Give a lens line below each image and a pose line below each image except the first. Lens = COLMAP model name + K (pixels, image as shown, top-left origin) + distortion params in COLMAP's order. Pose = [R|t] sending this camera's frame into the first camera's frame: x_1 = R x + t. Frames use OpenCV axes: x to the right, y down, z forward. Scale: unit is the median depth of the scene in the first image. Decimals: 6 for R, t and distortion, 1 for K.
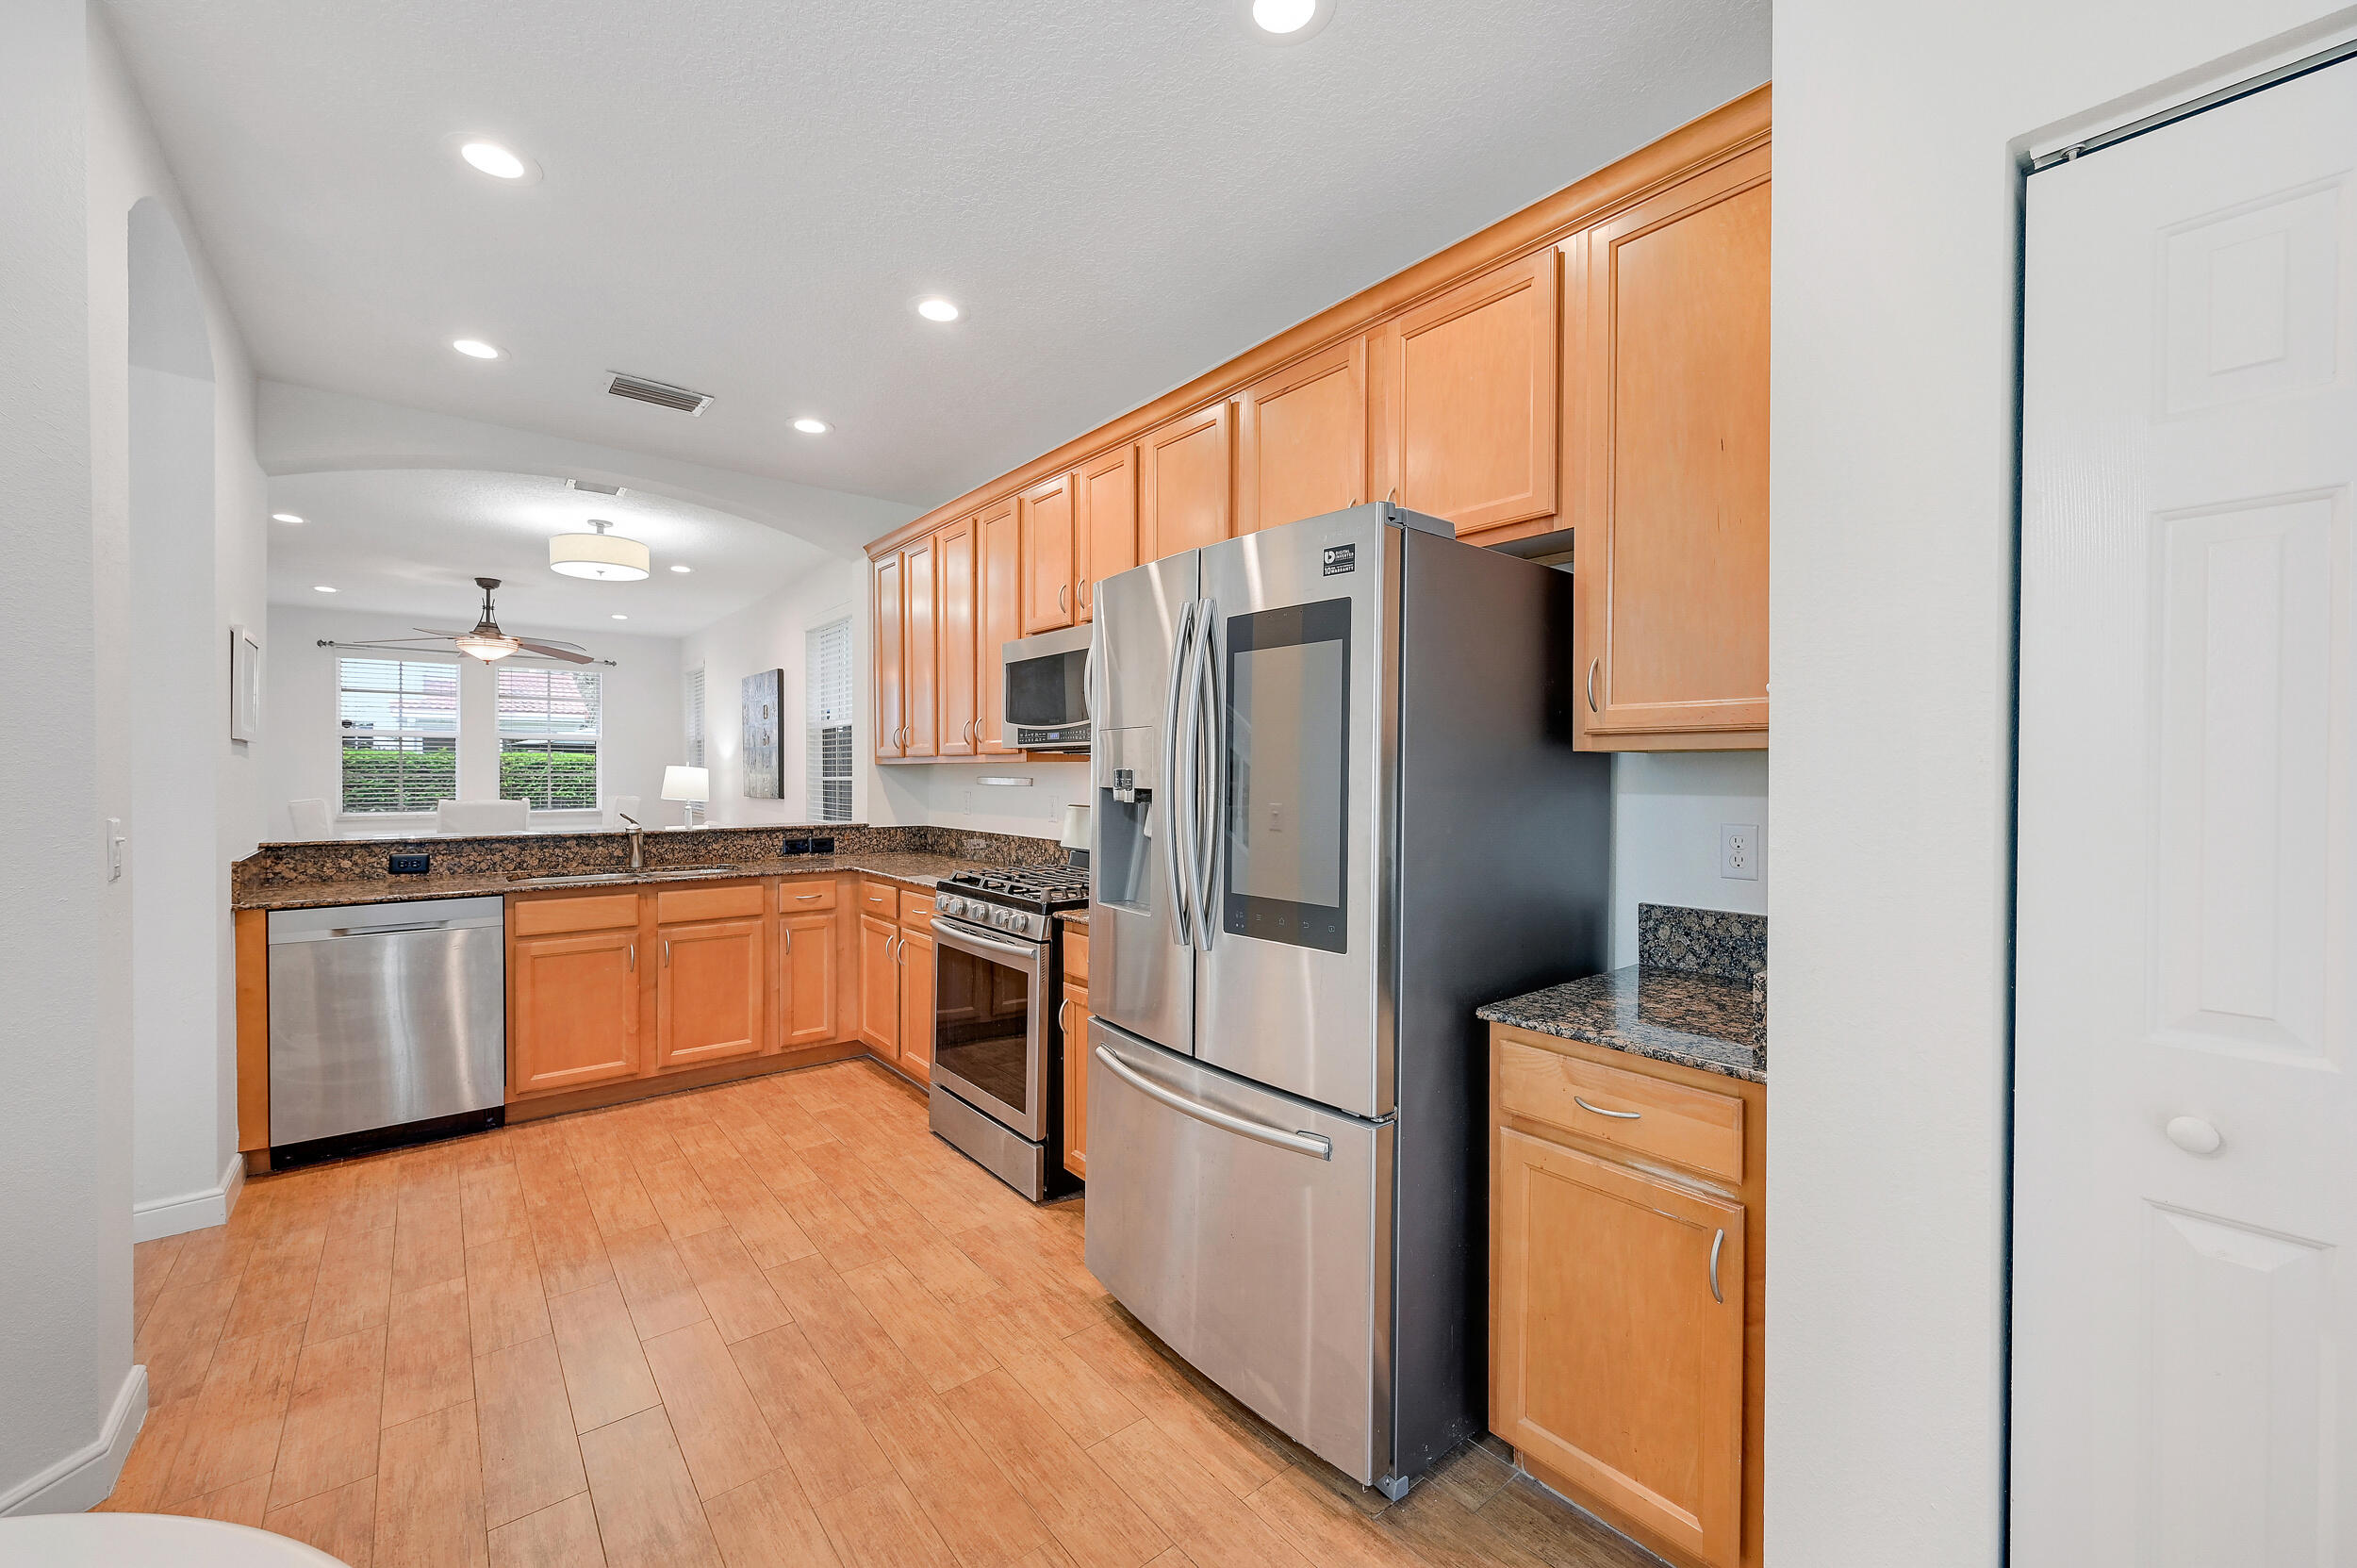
lens RADIAL K [[923.9, 0, 1176.3], [0, 923.9, 773.2], [0, 0, 1]] dist [-0.001961, -0.000280]
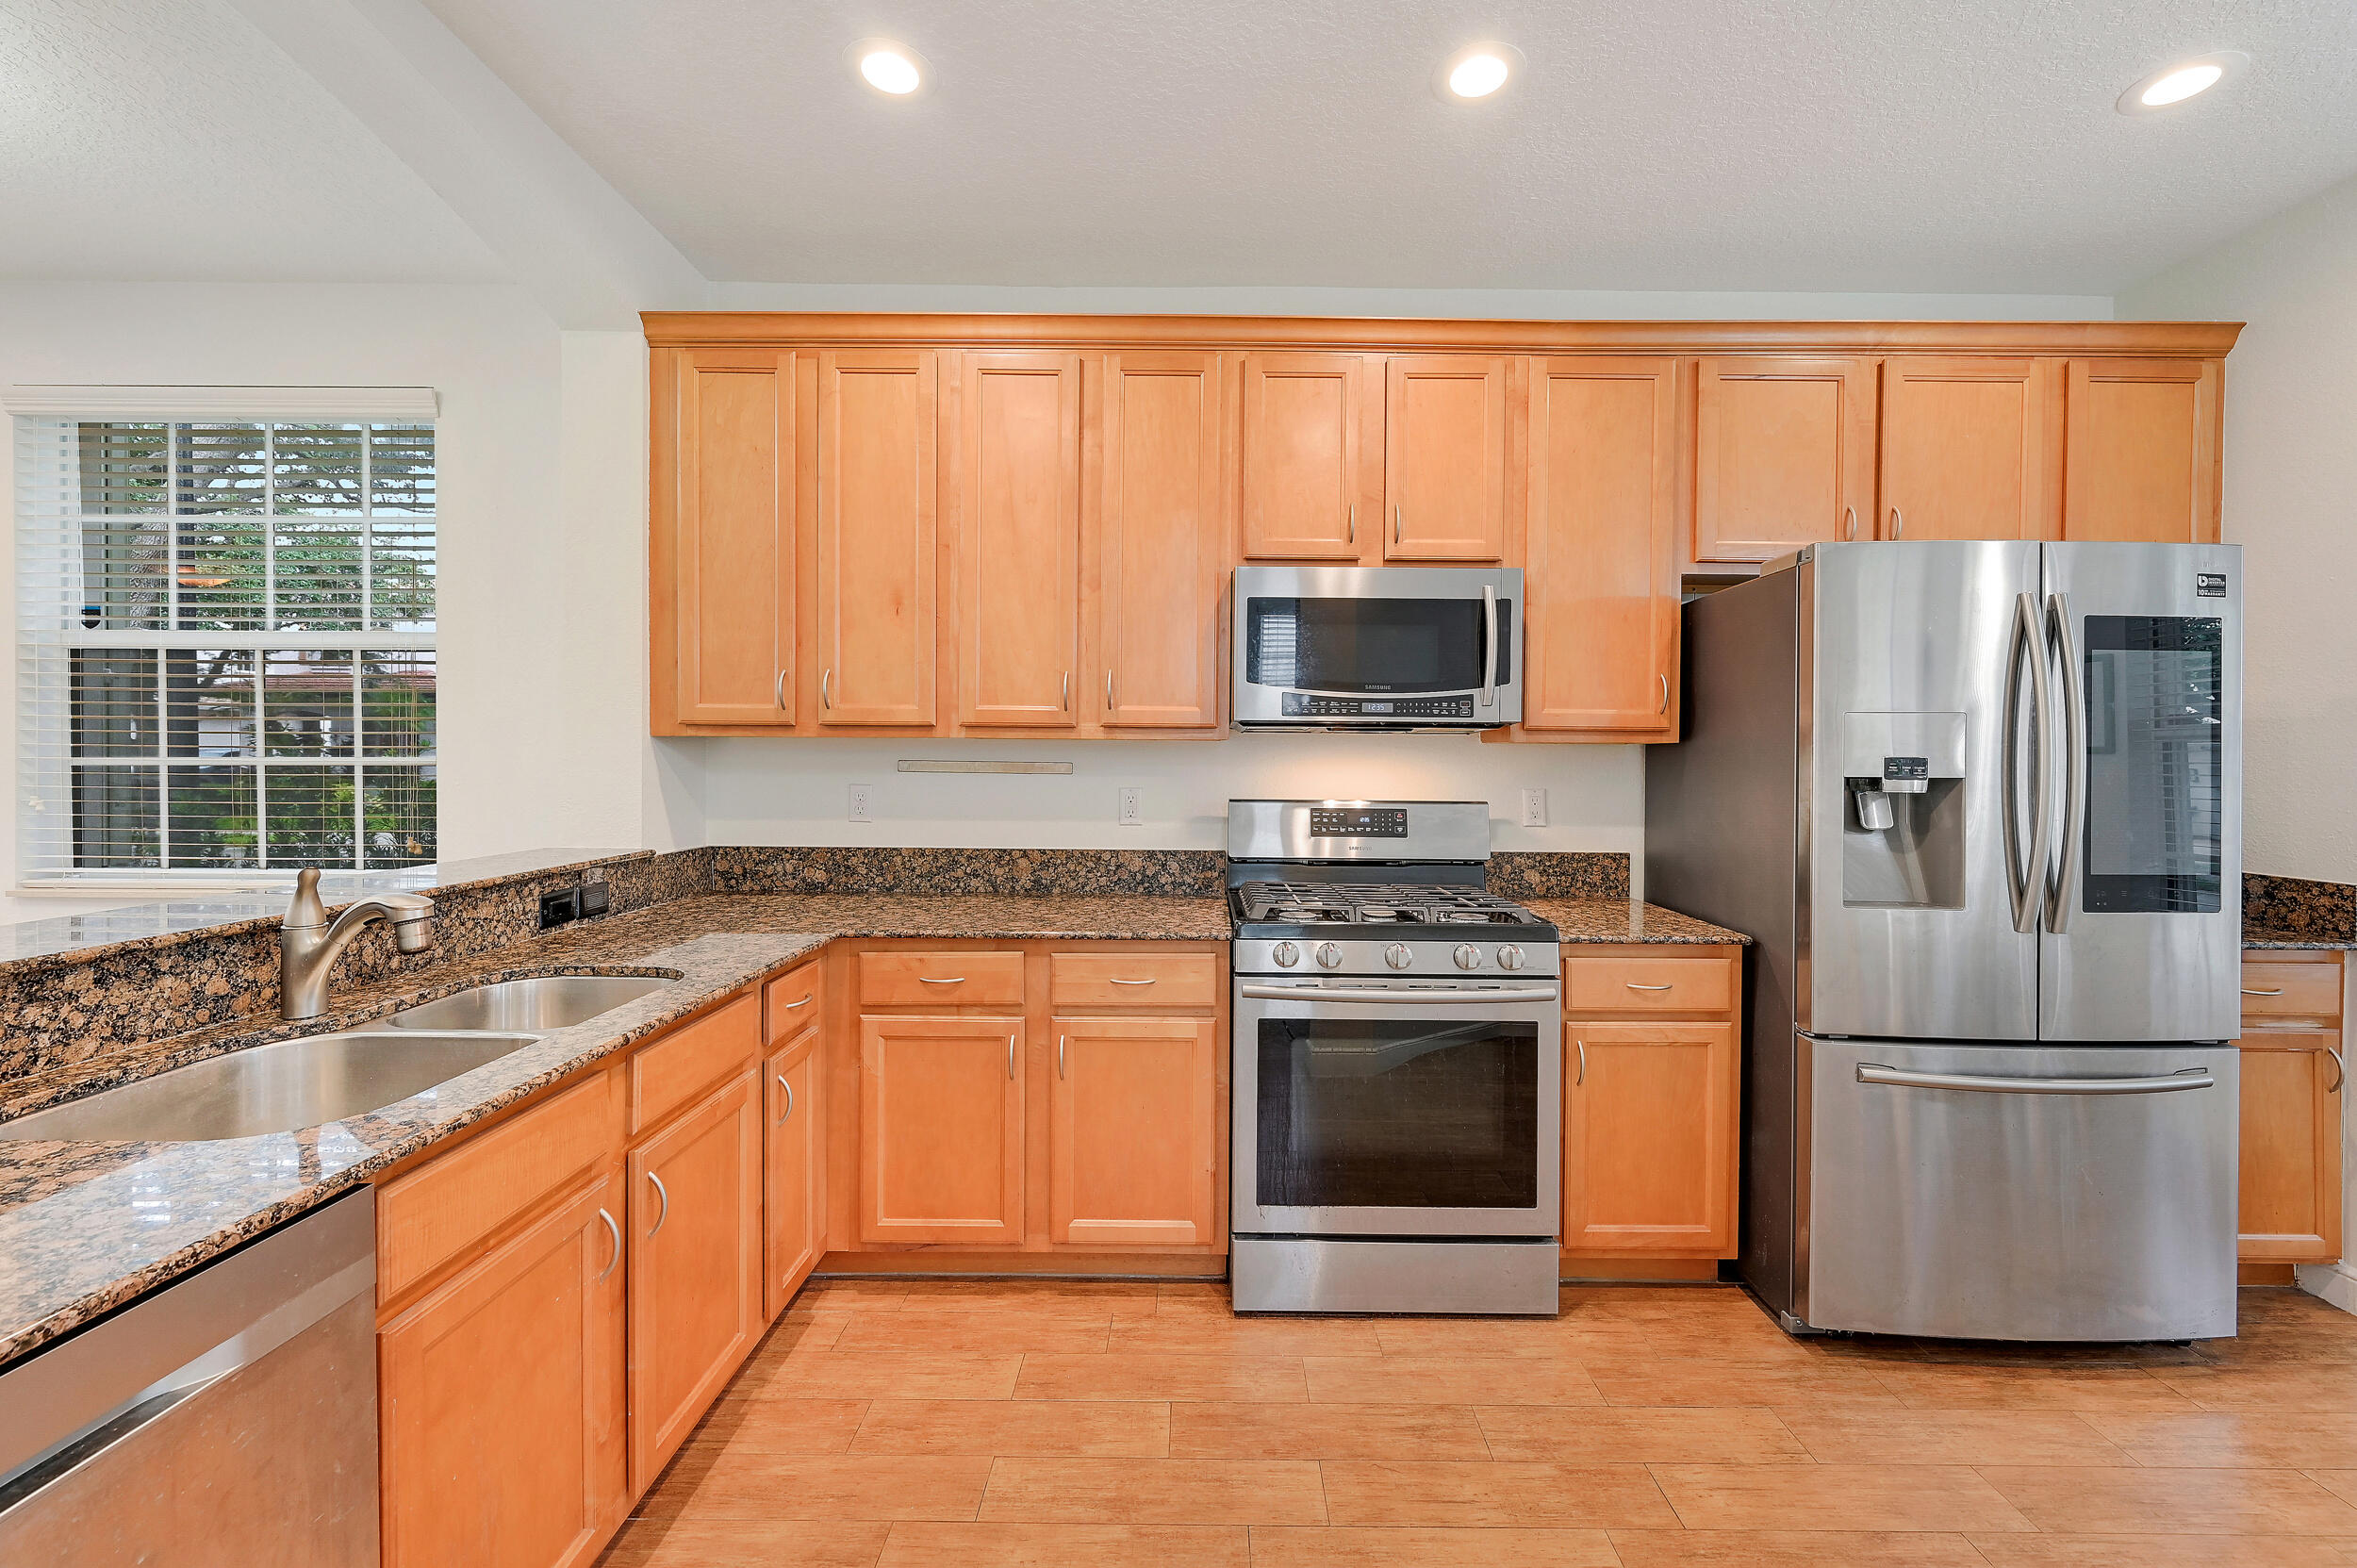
lens RADIAL K [[957.2, 0, 1182.4], [0, 957.2, 756.4], [0, 0, 1]] dist [-0.000074, -0.000079]
pose [[0.632071, -0.000268, 0.774911, -0.690437], [-0.005743, 0.999971, 0.005030, -0.002898], [-0.774889, -0.007630, 0.632051, 0.527627]]
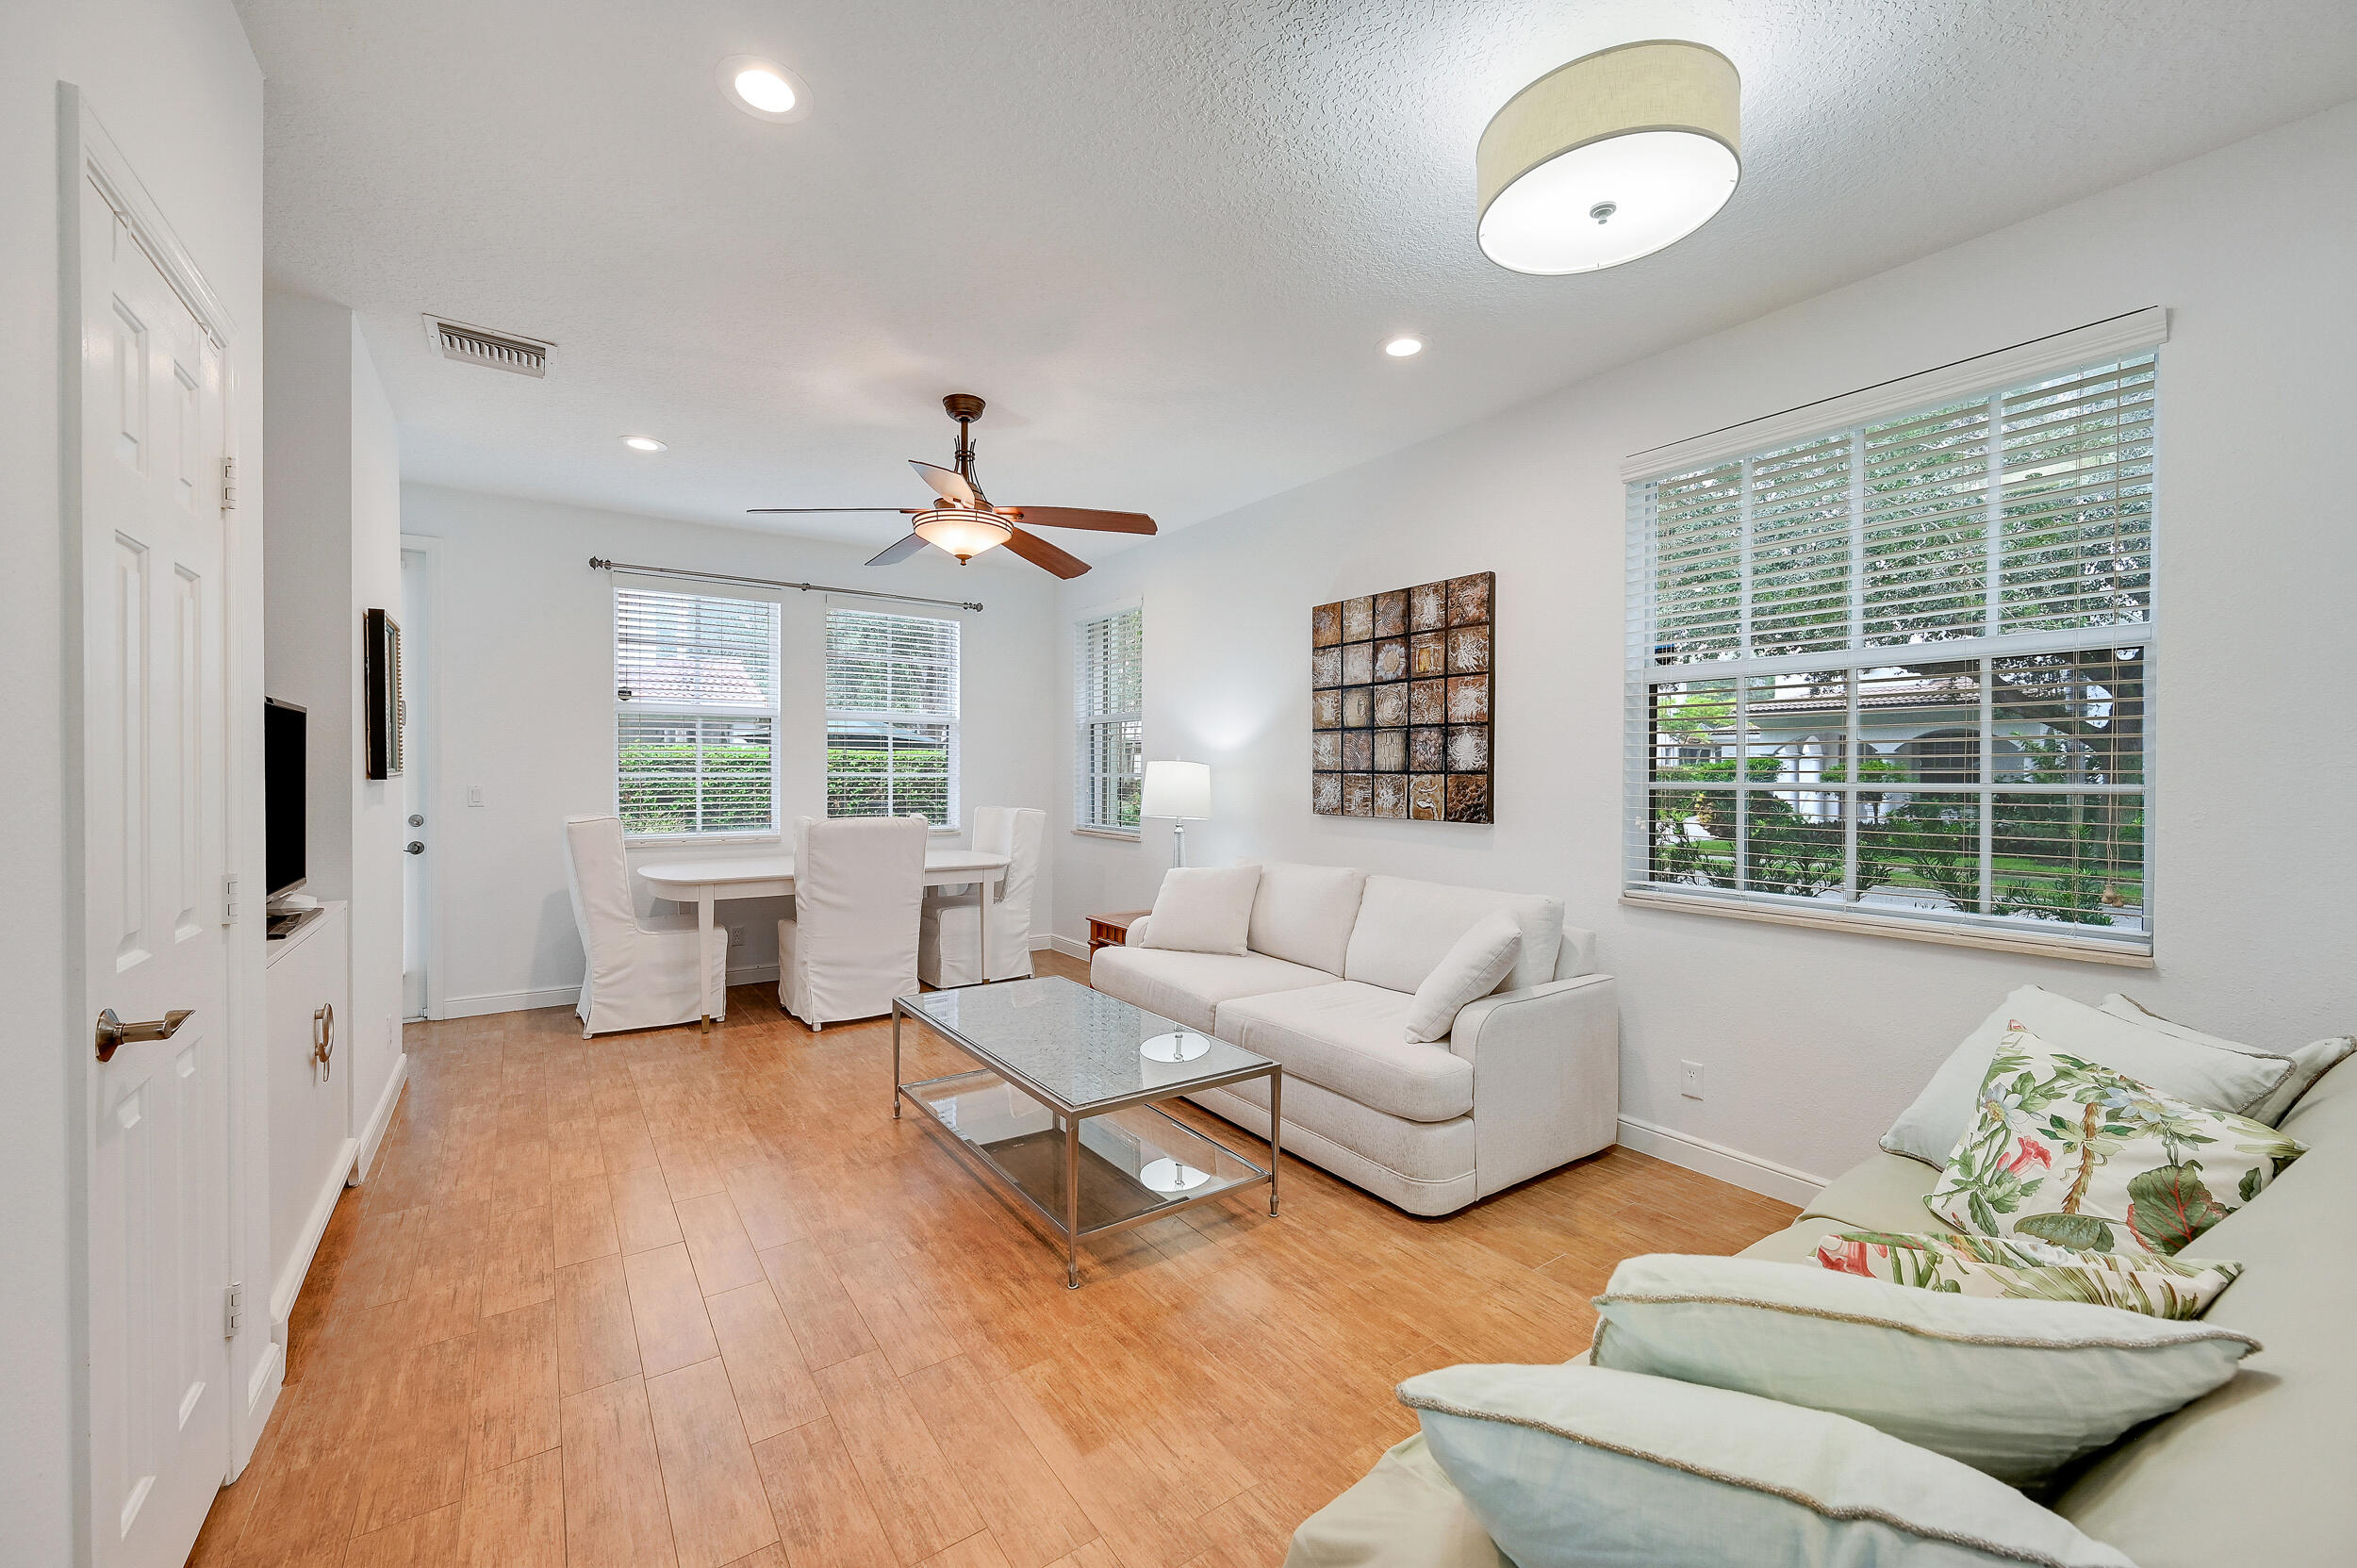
lens RADIAL K [[923.9, 0, 1176.3], [0, 923.9, 773.2], [0, 0, 1]] dist [-0.001961, -0.000280]
pose [[0.997379, 0.001268, -0.072337, -1.028890], [-0.001116, 0.999997, 0.002144, -0.002376], [0.072340, -0.002058, 0.997378, 0.854055]]
